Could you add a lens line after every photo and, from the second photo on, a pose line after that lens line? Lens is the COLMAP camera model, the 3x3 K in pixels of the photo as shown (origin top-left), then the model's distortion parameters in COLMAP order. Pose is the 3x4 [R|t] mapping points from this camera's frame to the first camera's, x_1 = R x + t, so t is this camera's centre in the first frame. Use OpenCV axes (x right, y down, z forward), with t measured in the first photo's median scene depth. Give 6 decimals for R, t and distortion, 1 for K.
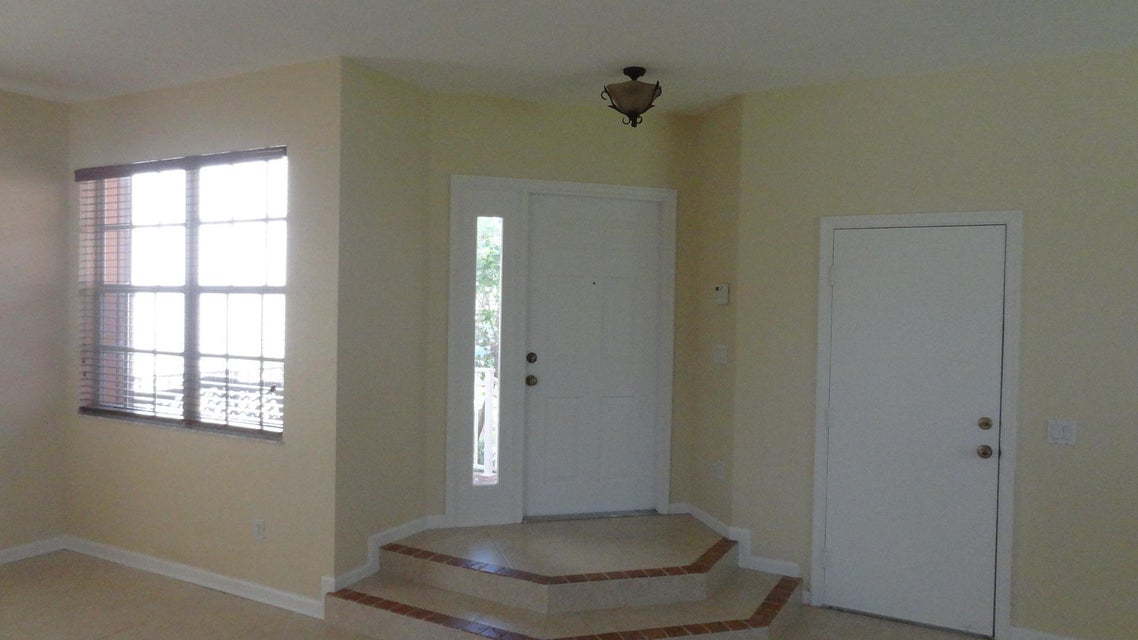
lens RADIAL K [[797.6, 0, 570.9], [0, 797.6, 322.2], [0, 0, 1]] dist [0.008478, 0.006100]
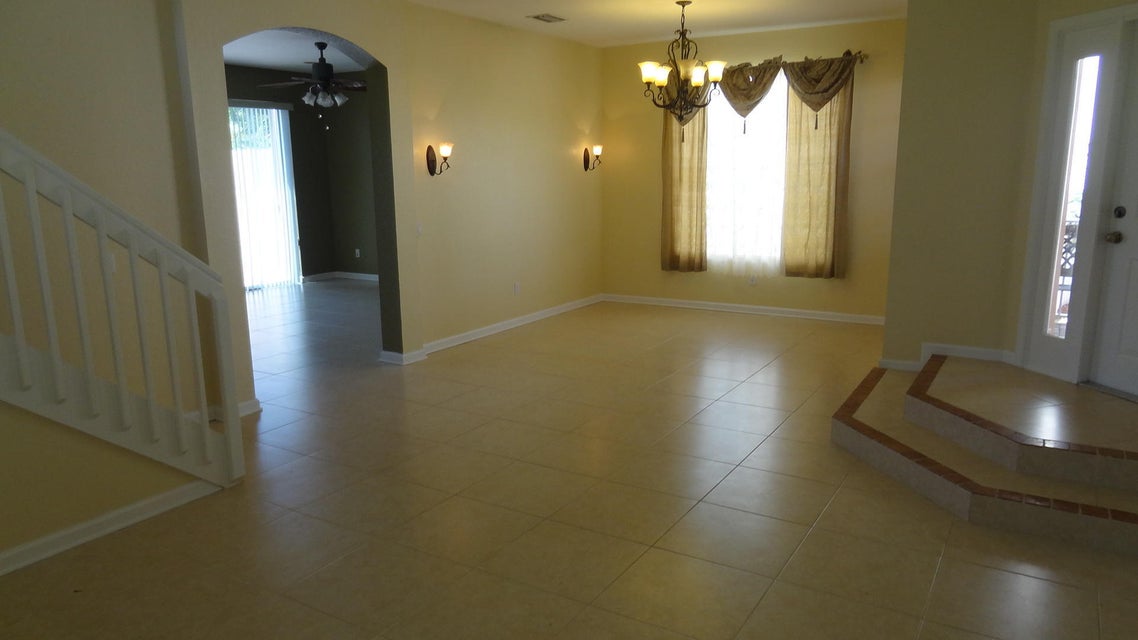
lens RADIAL K [[797.6, 0, 571.5], [0, 797.6, 320.6], [0, 0, 1]] dist [0.008478, 0.006100]
pose [[-0.039837, 0.182315, -0.982433, 1.007227], [-0.011894, 0.983057, 0.182913, 0.007623], [0.999135, 0.018971, -0.036994, 0.477964]]
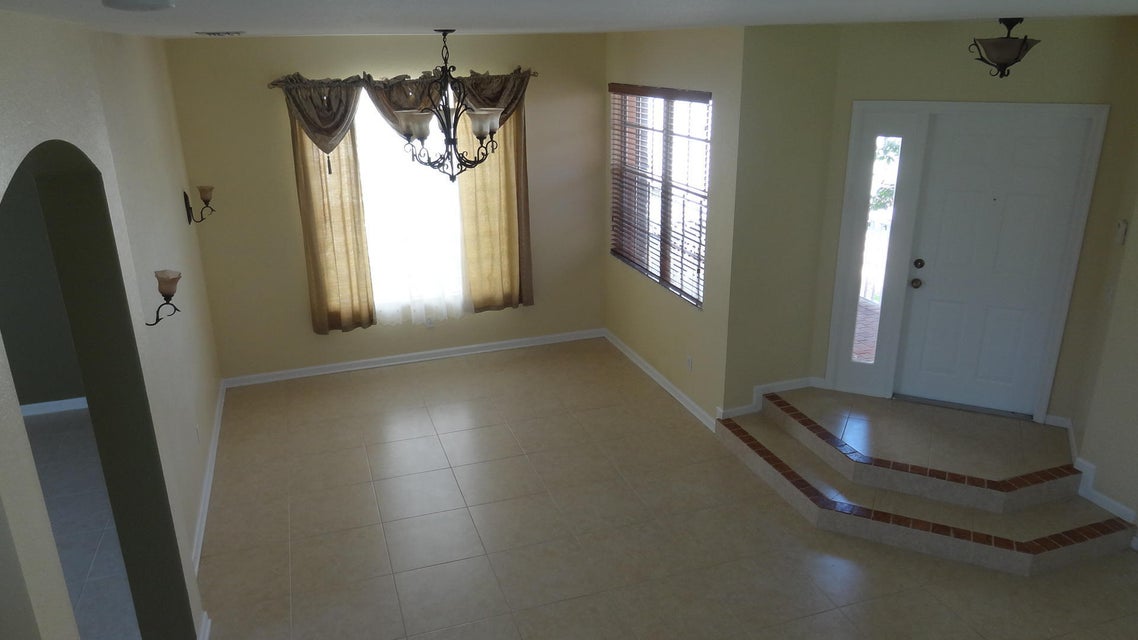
lens RADIAL K [[797.6, 0, 577.3], [0, 797.6, 320.5], [0, 0, 1]] dist [0.008478, 0.006100]
pose [[0.744403, 0.193389, -0.639113, 0.370203], [0.009260, 0.954059, 0.299474, -0.248809], [0.667667, -0.228847, 0.708414, -0.146837]]
